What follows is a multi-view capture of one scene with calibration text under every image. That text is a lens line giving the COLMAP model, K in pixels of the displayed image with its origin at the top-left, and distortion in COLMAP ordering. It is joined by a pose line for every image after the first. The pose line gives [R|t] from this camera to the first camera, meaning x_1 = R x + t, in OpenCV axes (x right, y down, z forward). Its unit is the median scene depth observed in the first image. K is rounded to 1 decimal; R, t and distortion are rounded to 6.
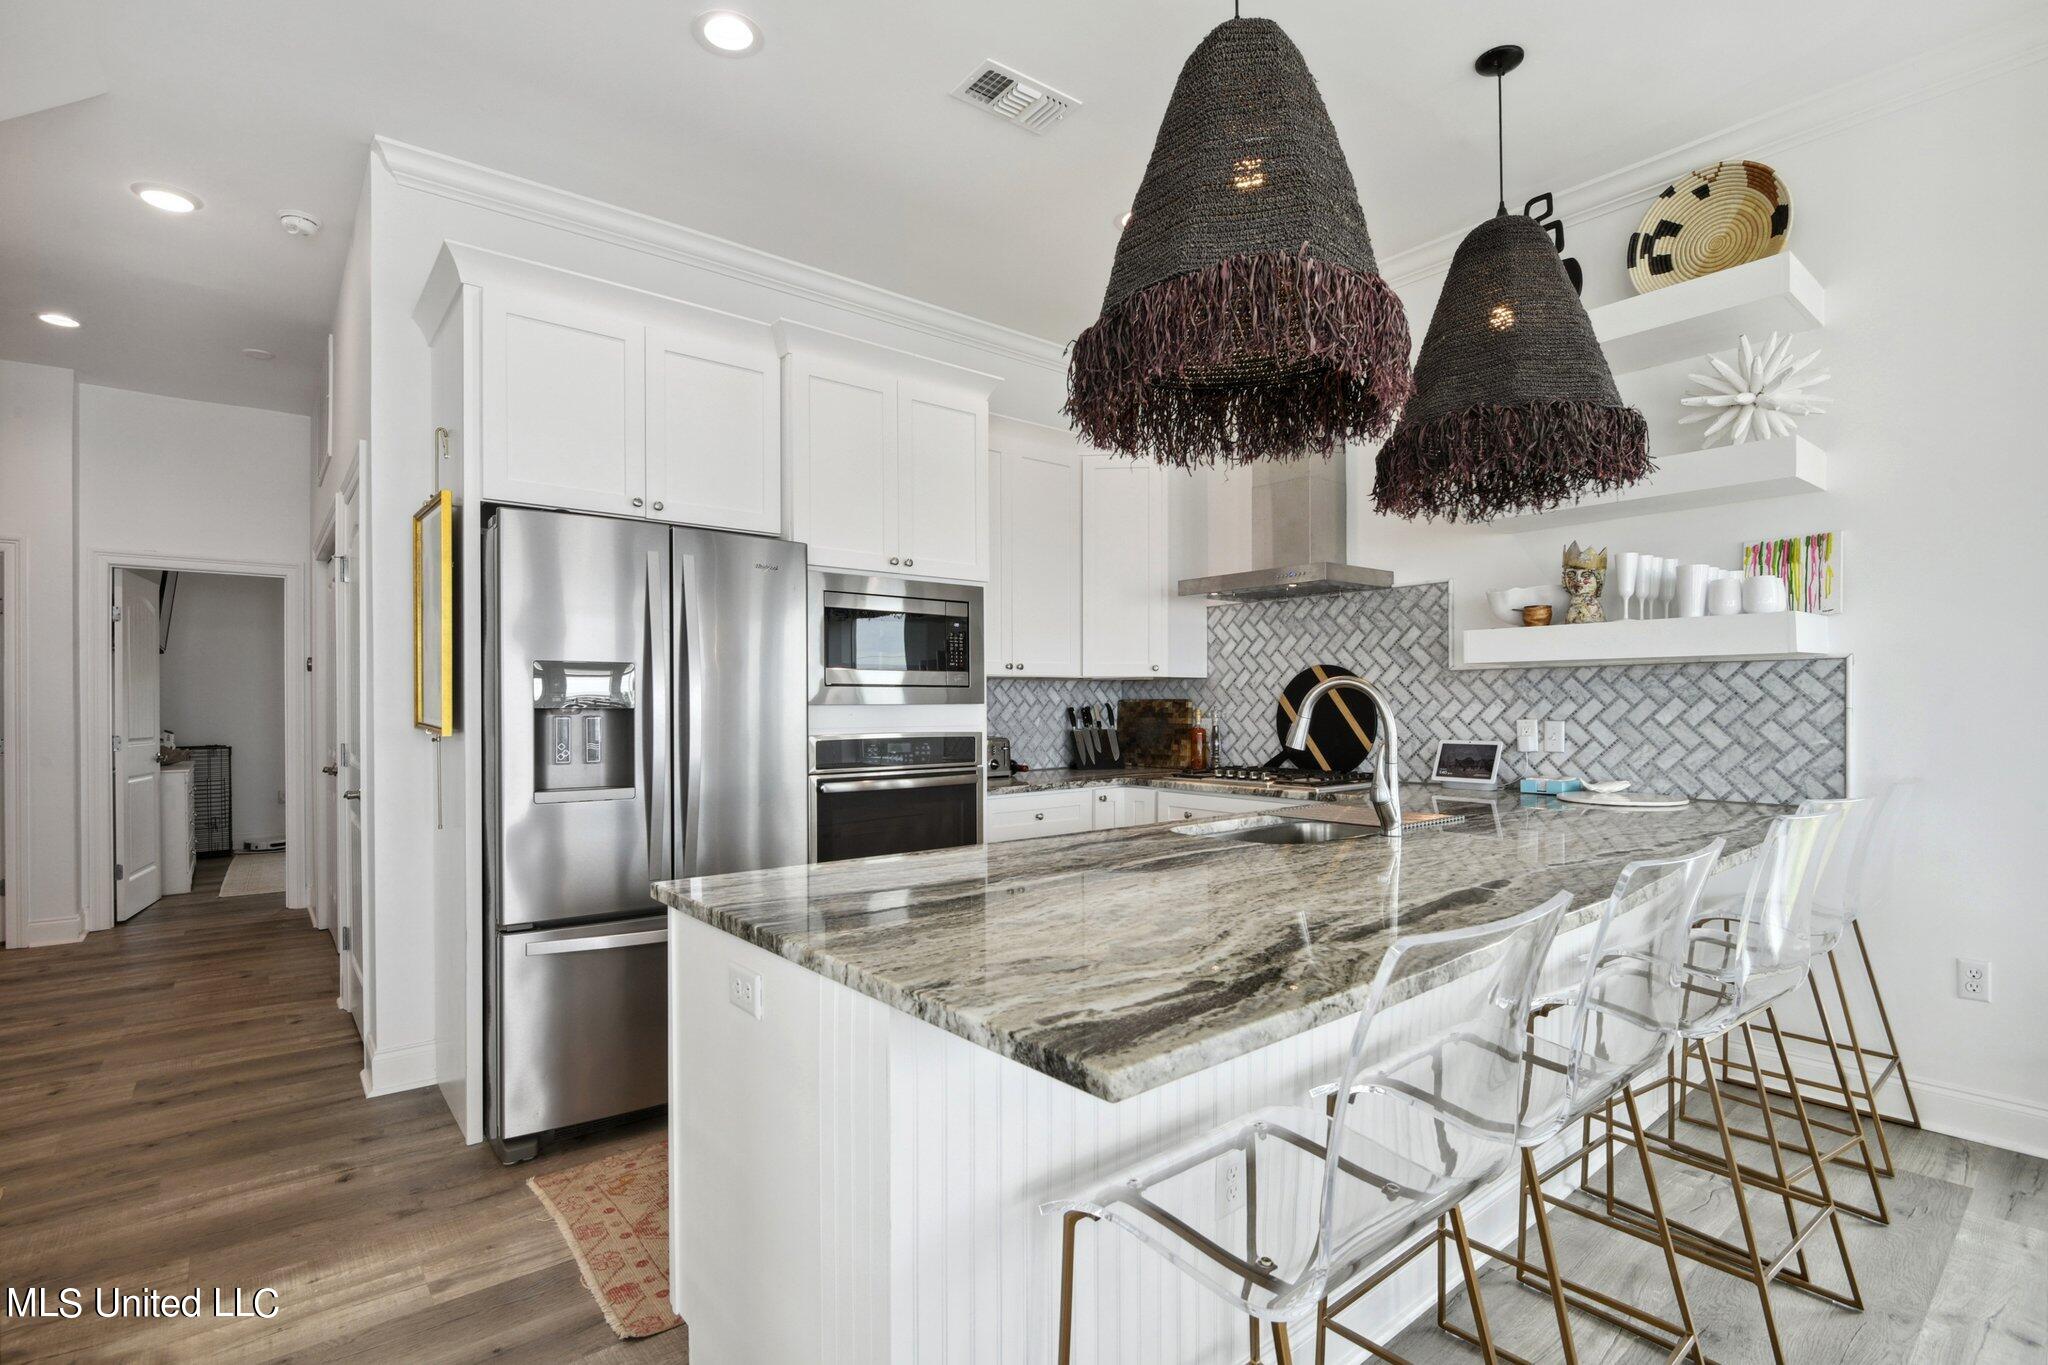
lens RADIAL K [[947.9, 0, 1030.5], [0, 947.9, 717.5], [0, 0, 1]] dist [-0.023931, 0.000083]
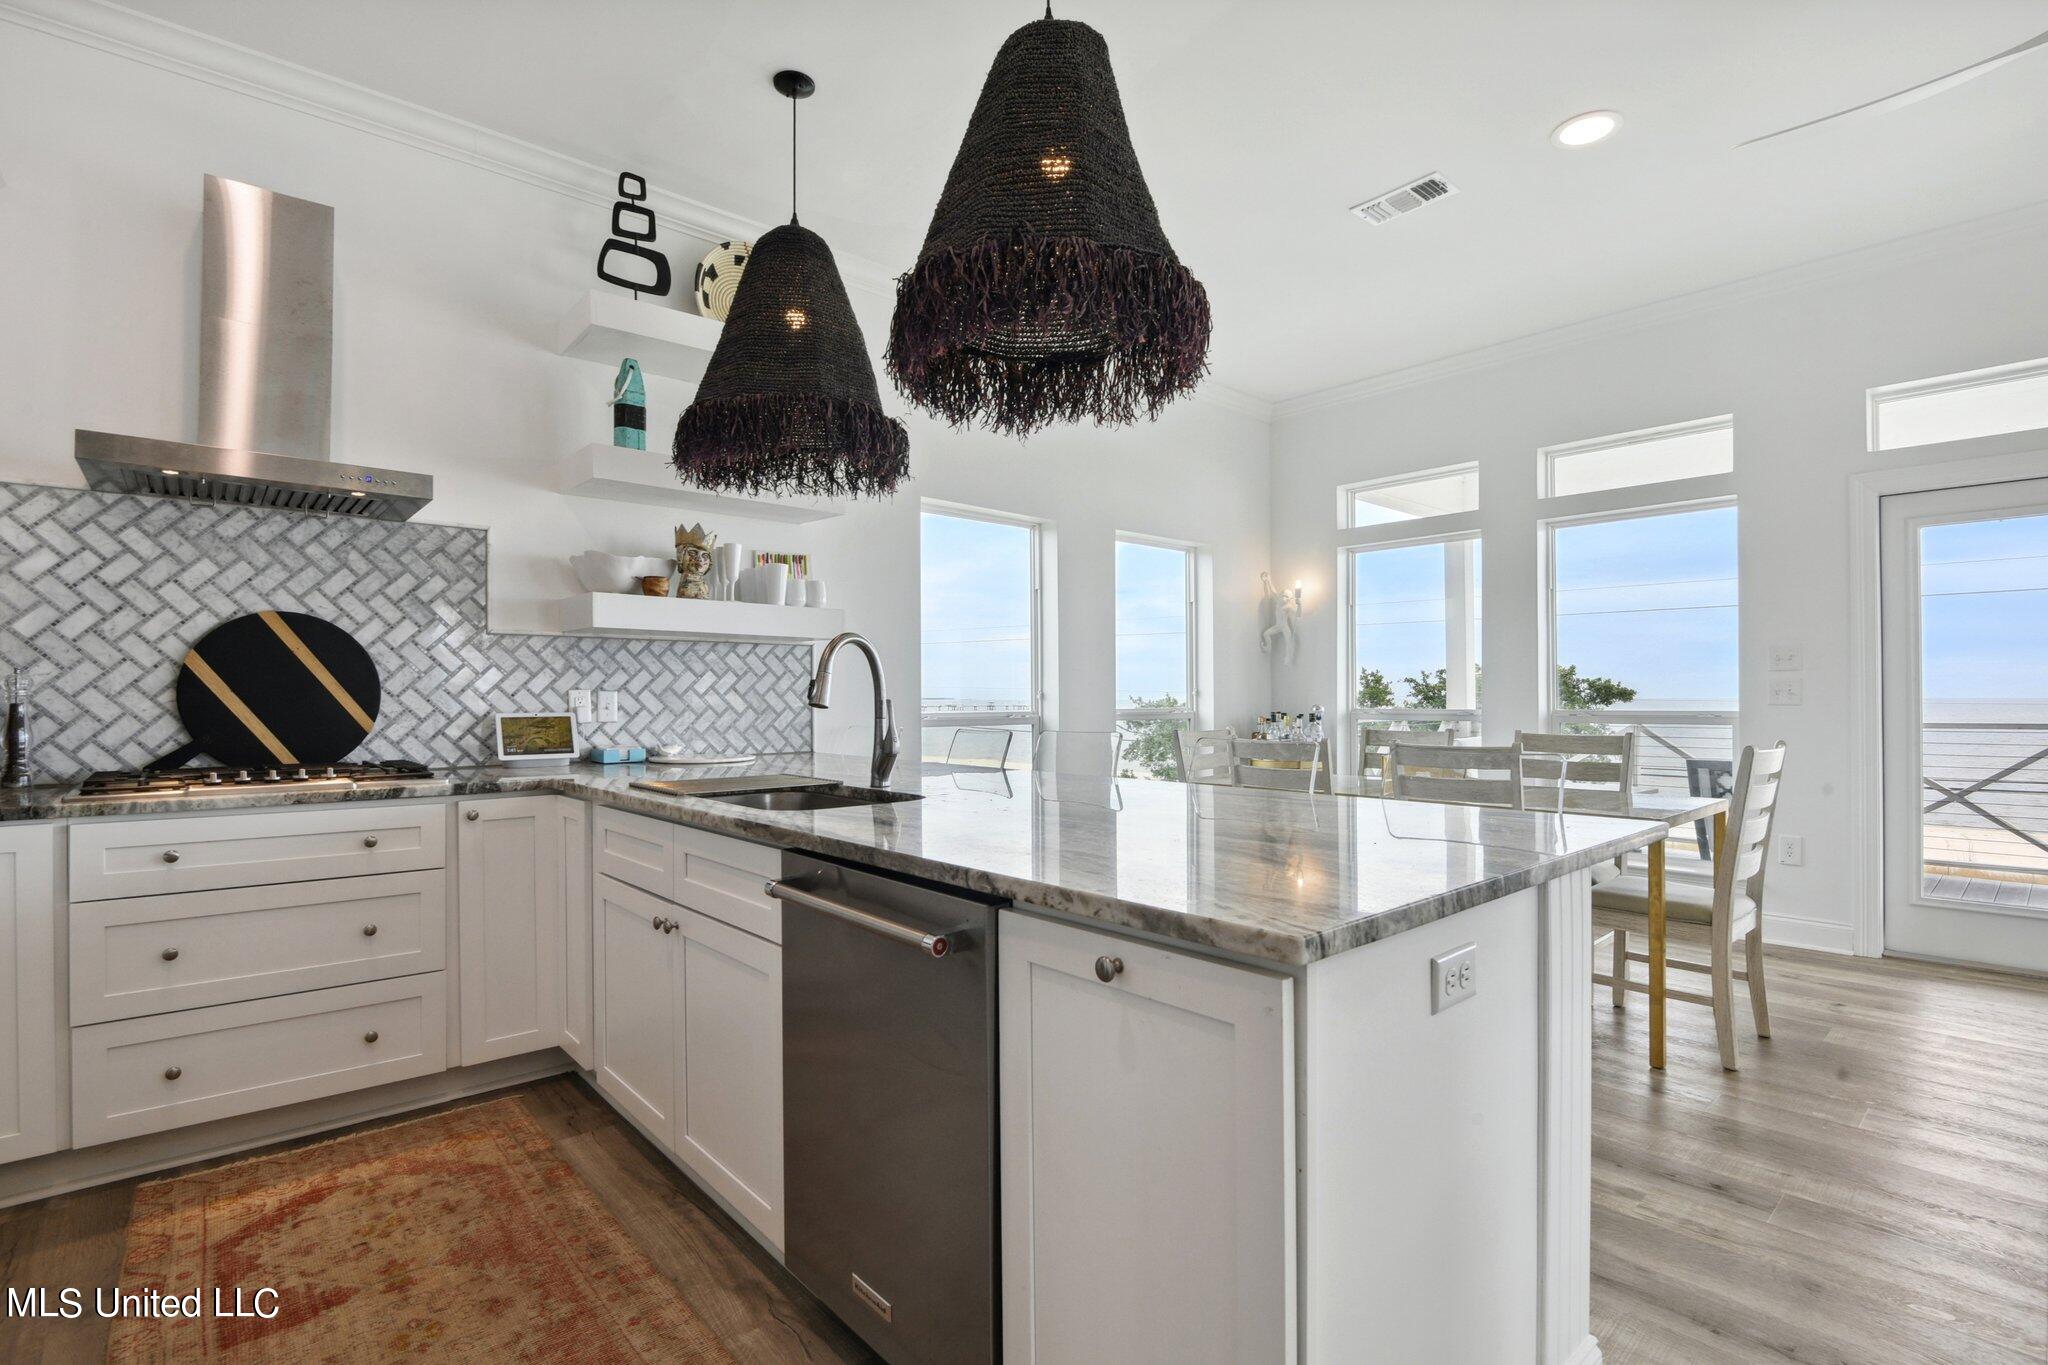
lens RADIAL K [[947.9, 0, 1020.8], [0, 947.9, 698.2], [0, 0, 1]] dist [-0.023931, 0.000083]
pose [[-0.034298, 0.000515, 0.999412, -0.461880], [0.011774, 0.999931, -0.000111, 0.016433], [-0.999342, 0.011763, -0.034302, 0.585292]]
